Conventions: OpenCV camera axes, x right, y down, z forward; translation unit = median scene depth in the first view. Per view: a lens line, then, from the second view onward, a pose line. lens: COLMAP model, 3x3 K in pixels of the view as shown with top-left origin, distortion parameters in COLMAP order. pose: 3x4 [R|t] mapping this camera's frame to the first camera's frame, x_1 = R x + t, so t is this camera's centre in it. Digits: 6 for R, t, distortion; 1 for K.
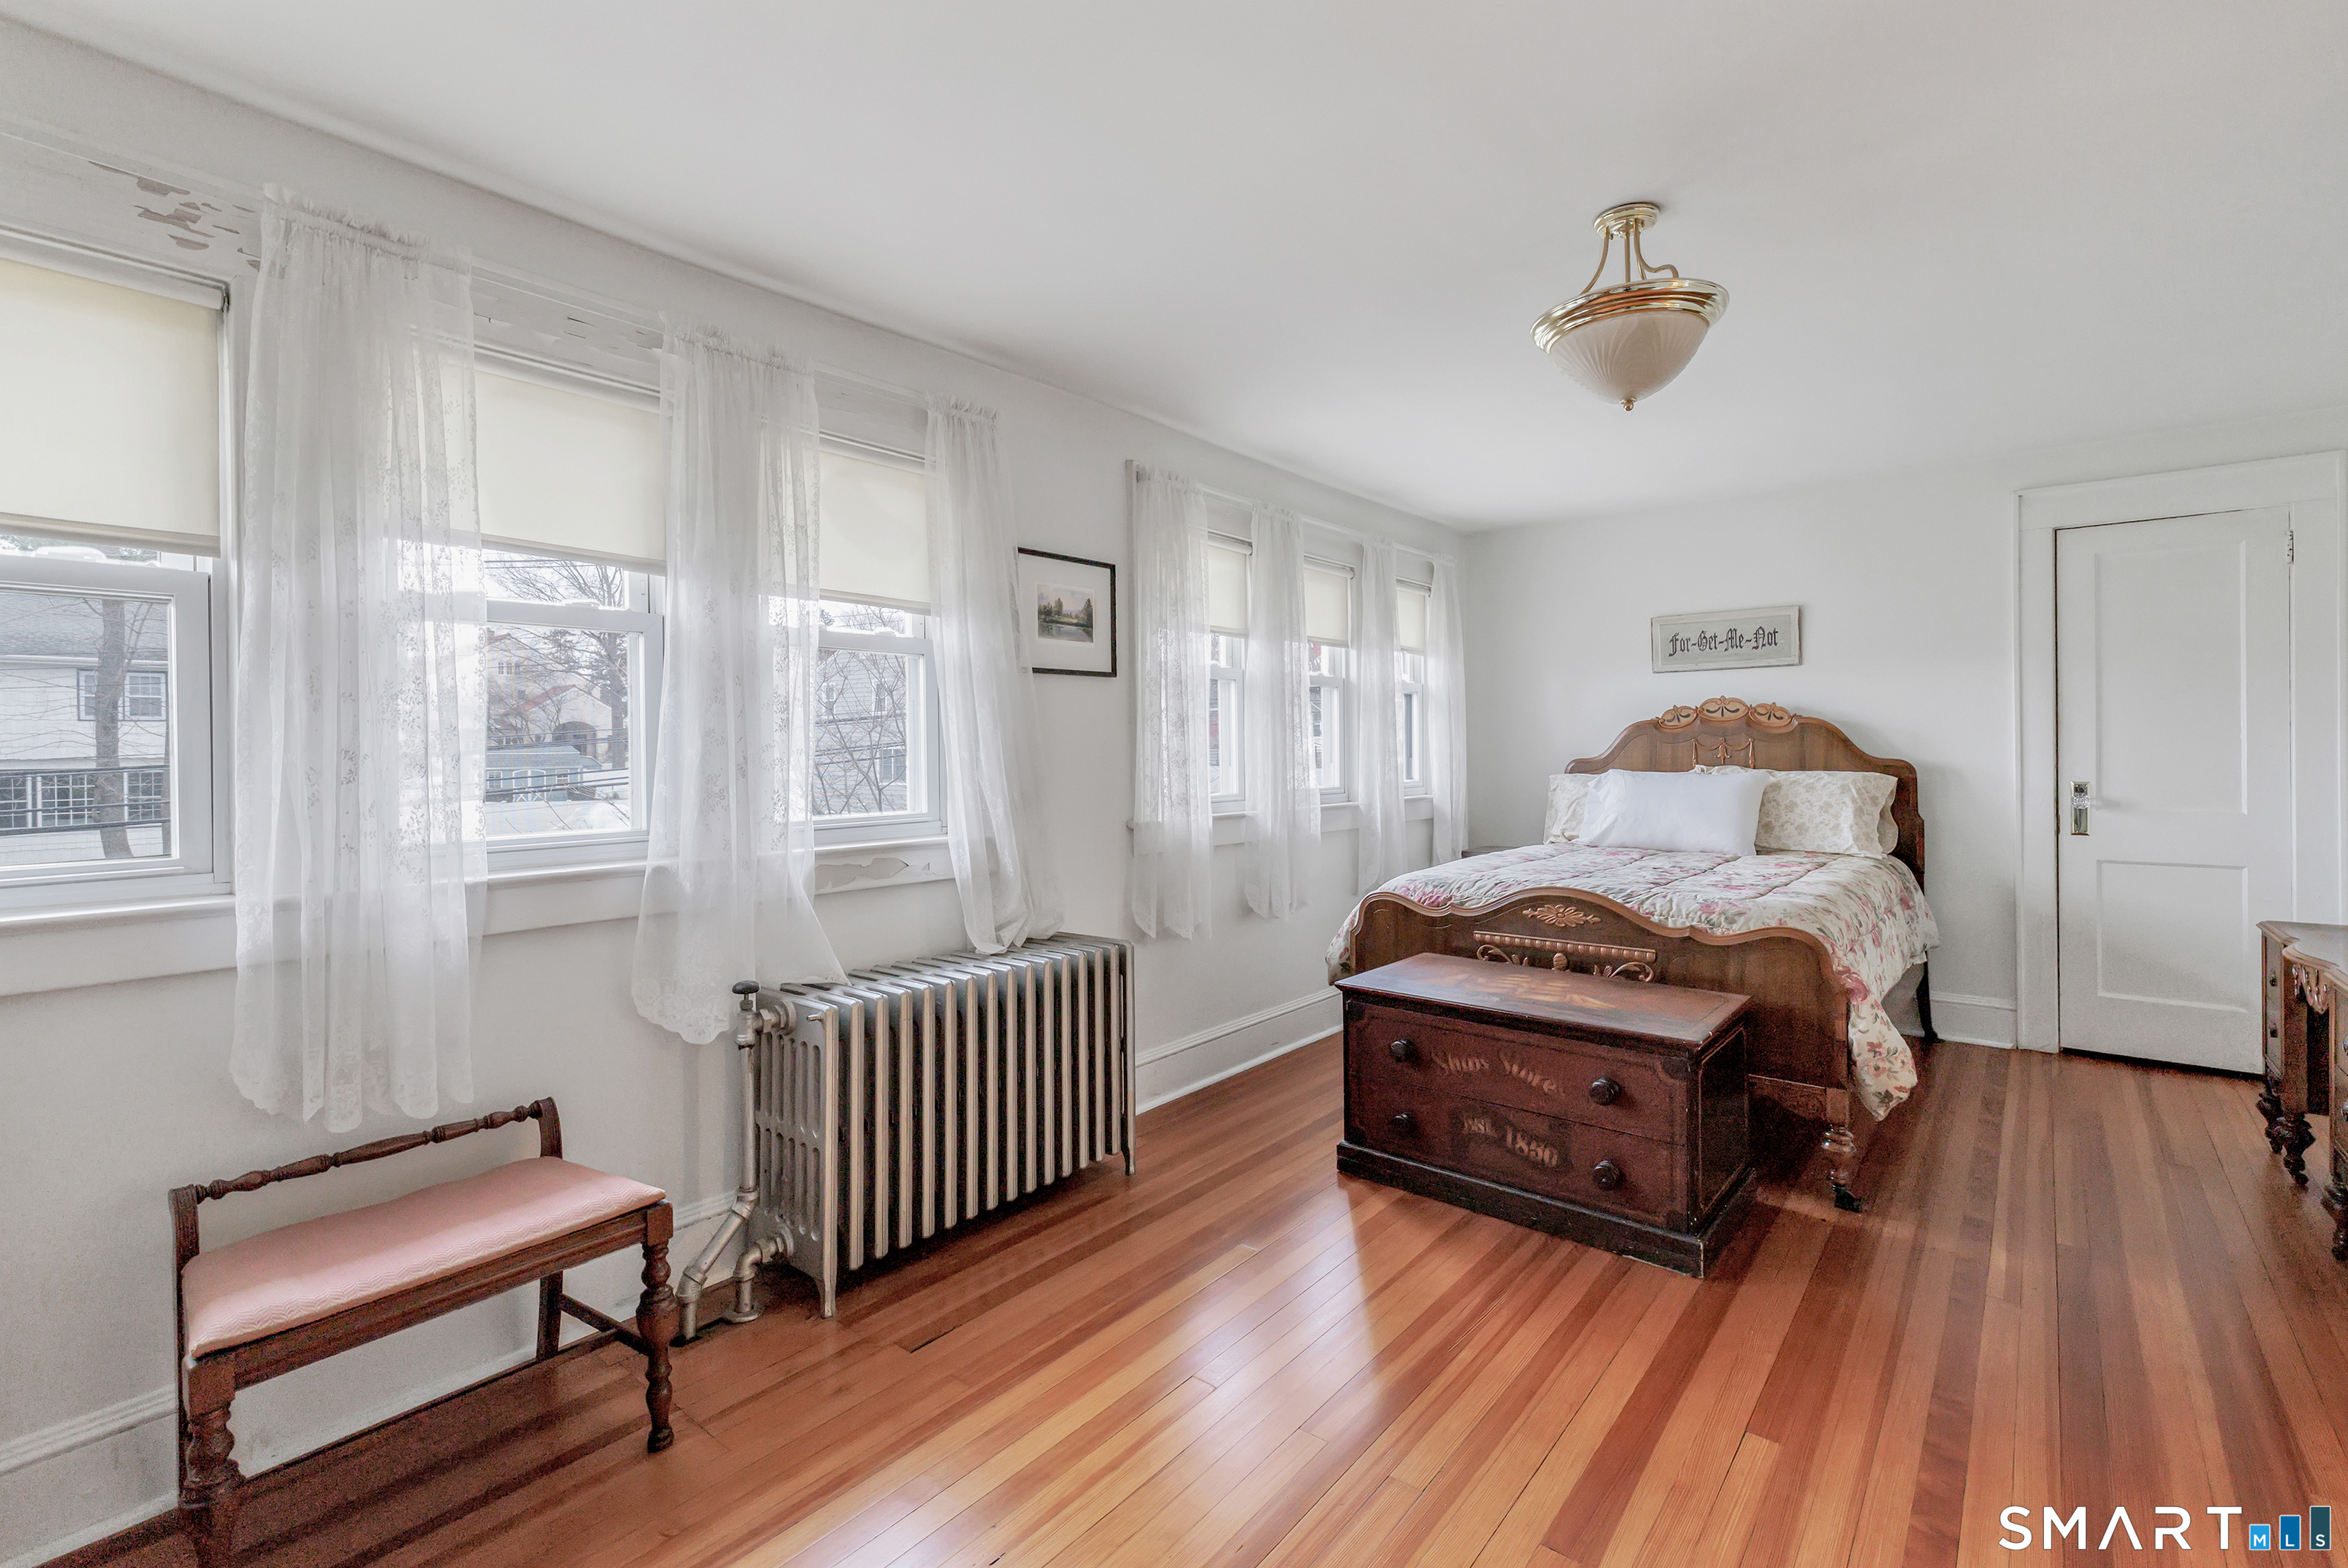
lens RADIAL K [[1074.5, 0, 1163.6], [0, 1074.5, 769.2], [0, 0, 1]] dist [-0.000651, -0.000113]
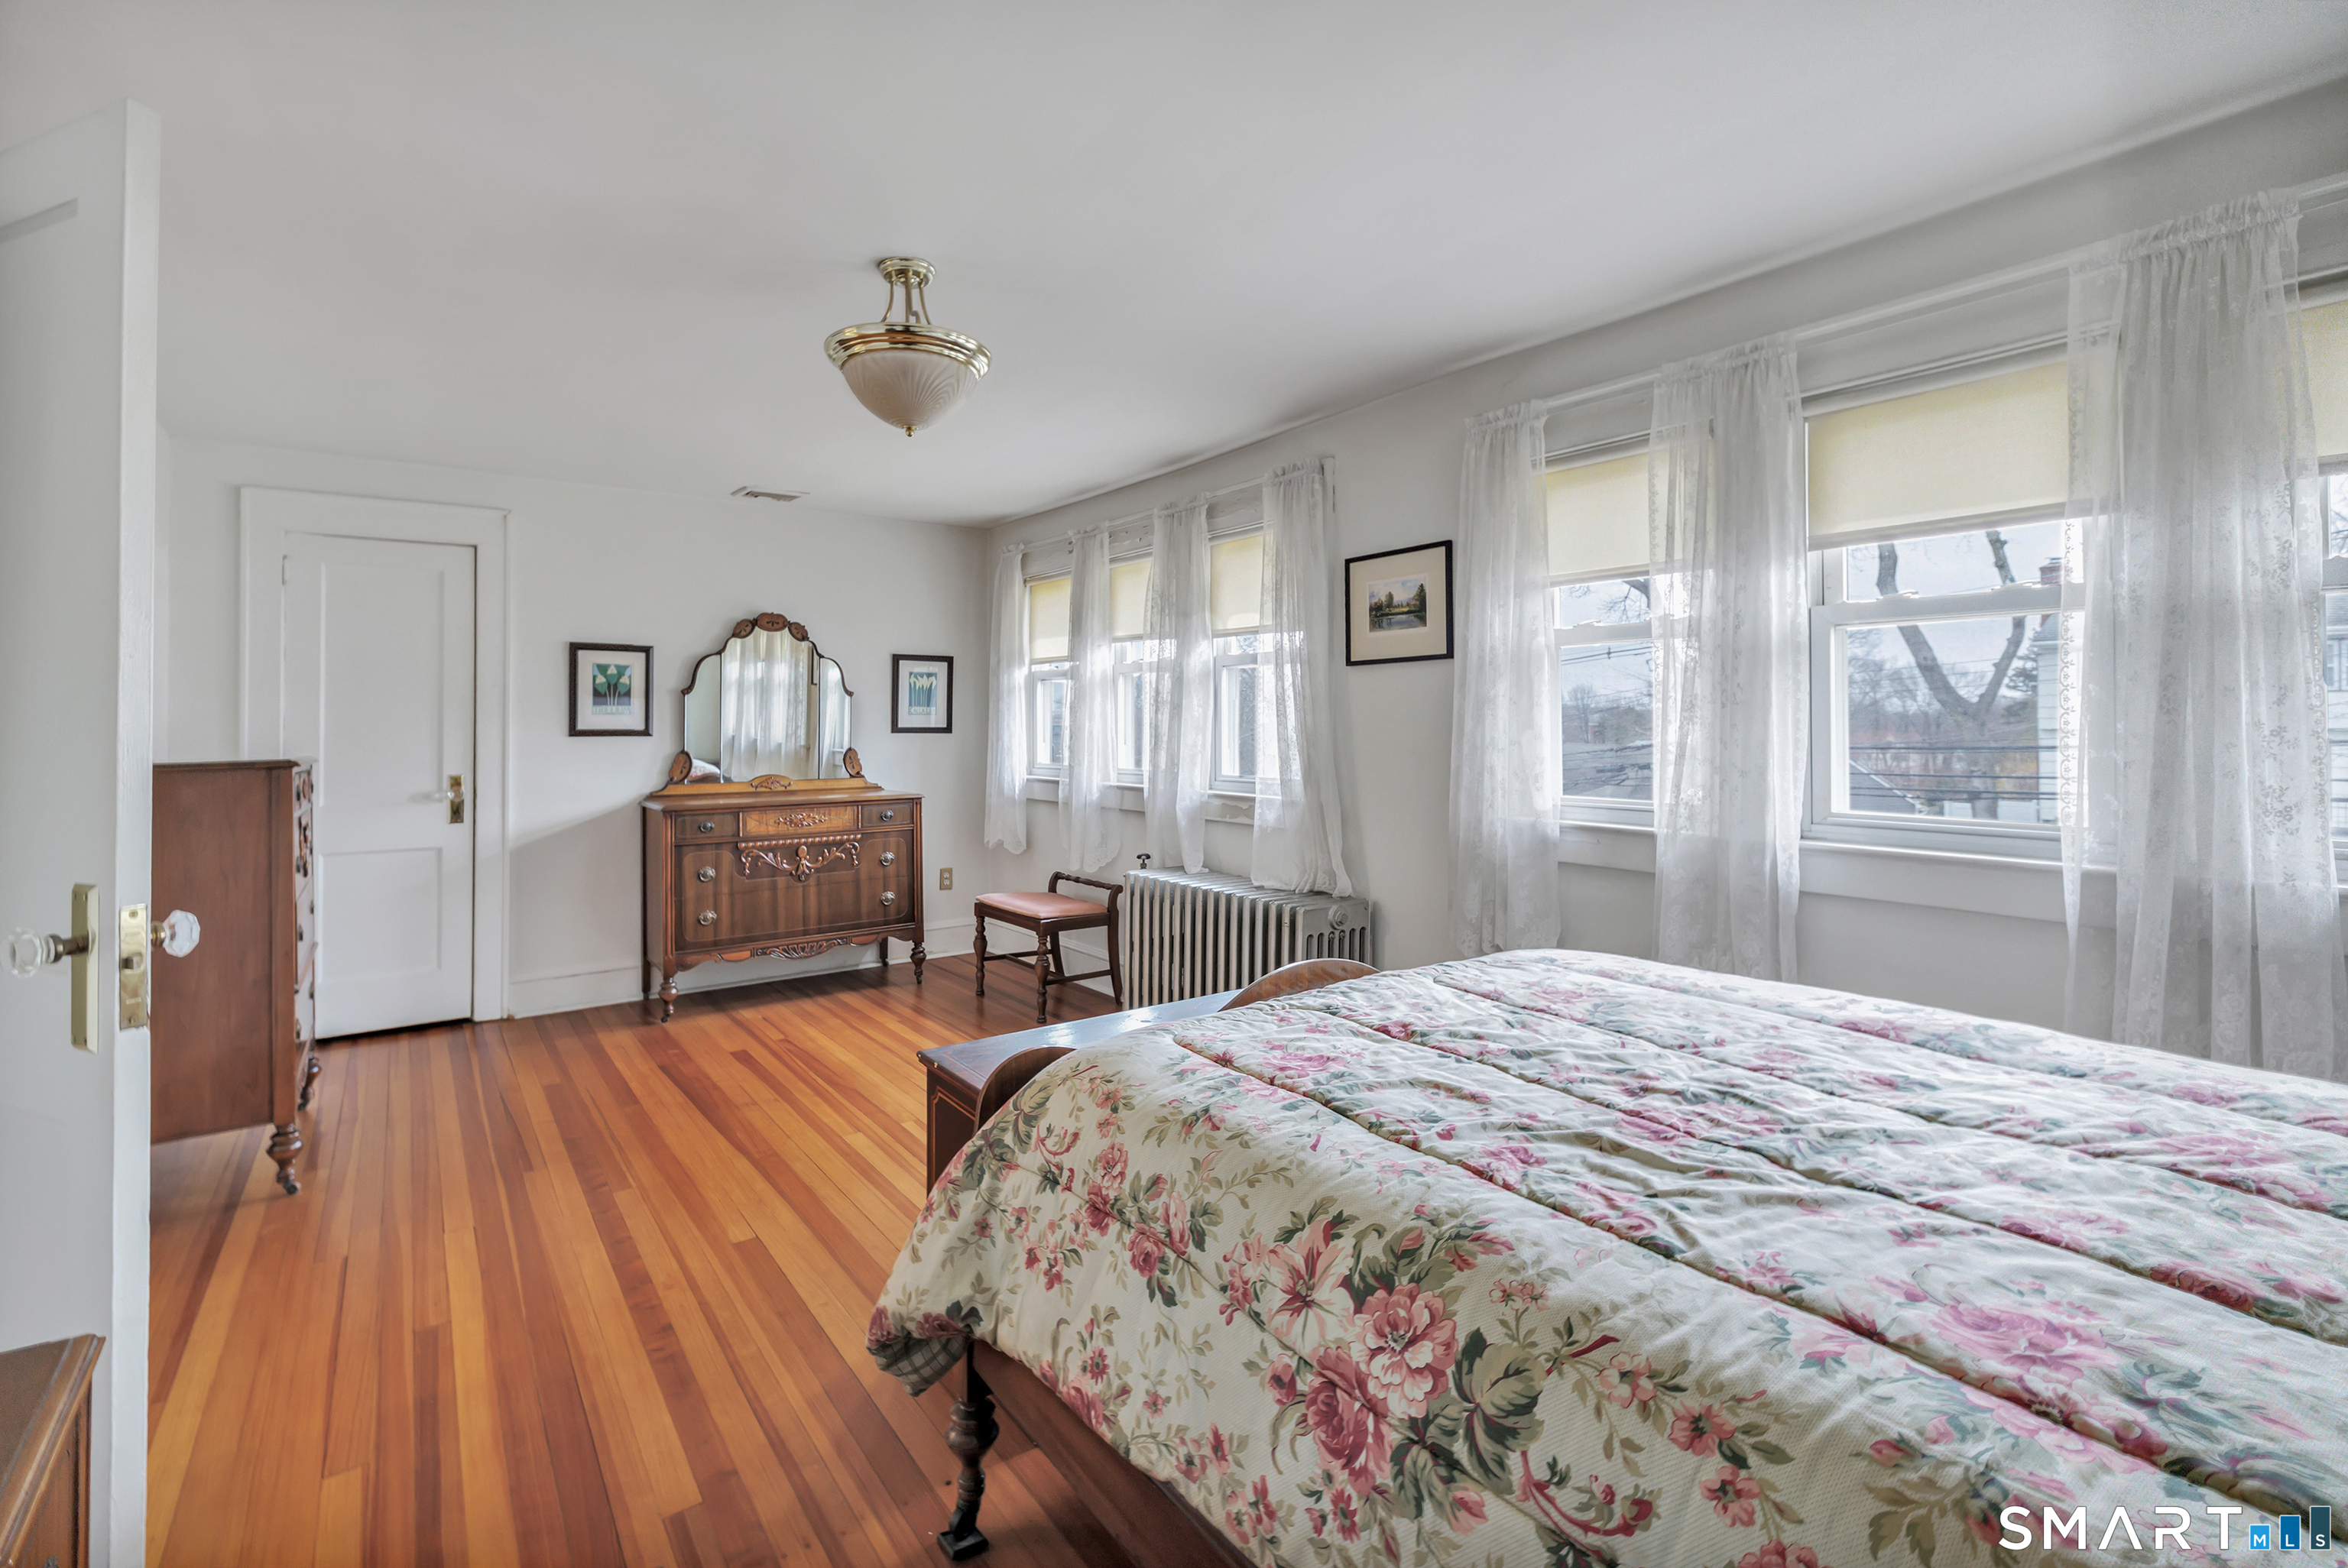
lens RADIAL K [[1061.6, 0, 1208.4], [0, 1061.6, 743.9], [0, 0, 1]] dist [0.000901, 0.000102]
pose [[-0.237395, 0.018286, -0.971241, 0.978523], [-0.026521, 0.999328, 0.025297, -0.030584], [0.971051, 0.031763, -0.236751, 1.088881]]
